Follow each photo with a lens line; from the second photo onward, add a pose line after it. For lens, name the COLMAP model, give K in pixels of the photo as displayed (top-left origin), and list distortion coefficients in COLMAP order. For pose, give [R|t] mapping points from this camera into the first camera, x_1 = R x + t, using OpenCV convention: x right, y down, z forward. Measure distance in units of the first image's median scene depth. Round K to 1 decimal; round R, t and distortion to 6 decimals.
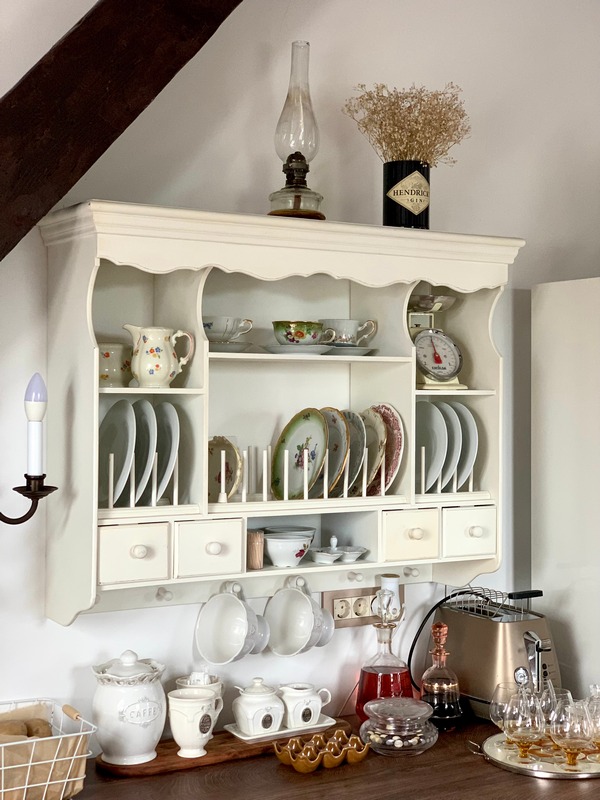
lens RADIAL K [[1301.0, 0, 300.5], [0, 1301.0, 397.2], [0, 0, 1]] dist [0.024168, 0.000000]
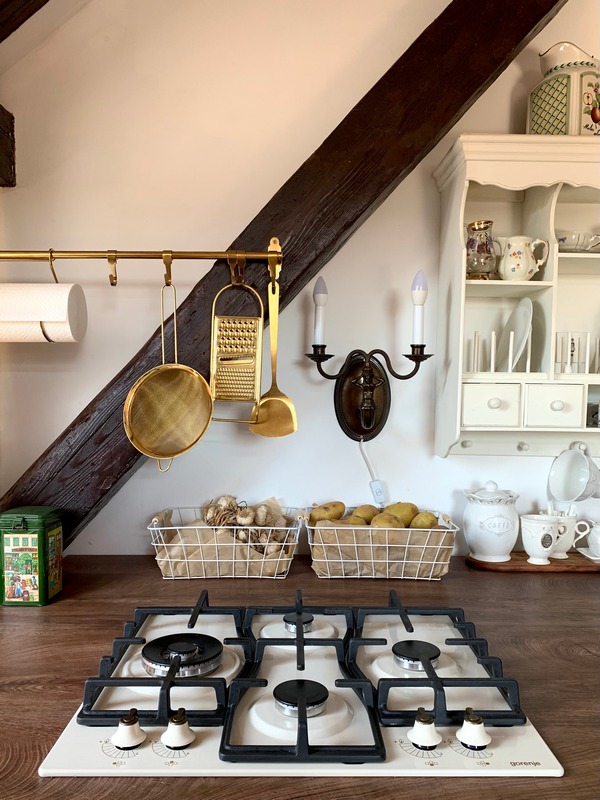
lens RADIAL K [[638.4, 0, 301.0], [0, 638.4, 418.4], [0, 0, 1]] dist [0.022798, -0.011829]
pose [[0.856227, 0.033636, -0.515504, 0.040135], [-0.018389, 0.999230, 0.034657, 0.102684], [0.516273, -0.020195, 0.856186, 0.298789]]
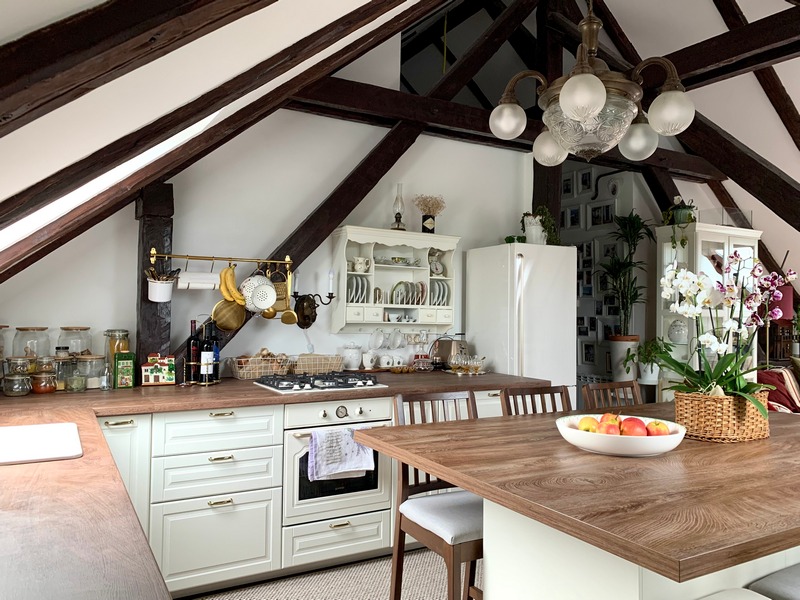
lens RADIAL K [[638.4, 0, 400.9], [0, 638.4, 295.4], [0, 0, 1]] dist [0.022798, -0.011829]
pose [[0.999686, 0.012076, -0.021948, 0.047633], [-0.013053, 0.998904, -0.044951, 0.133150], [0.021382, 0.045223, 0.998748, -0.829256]]
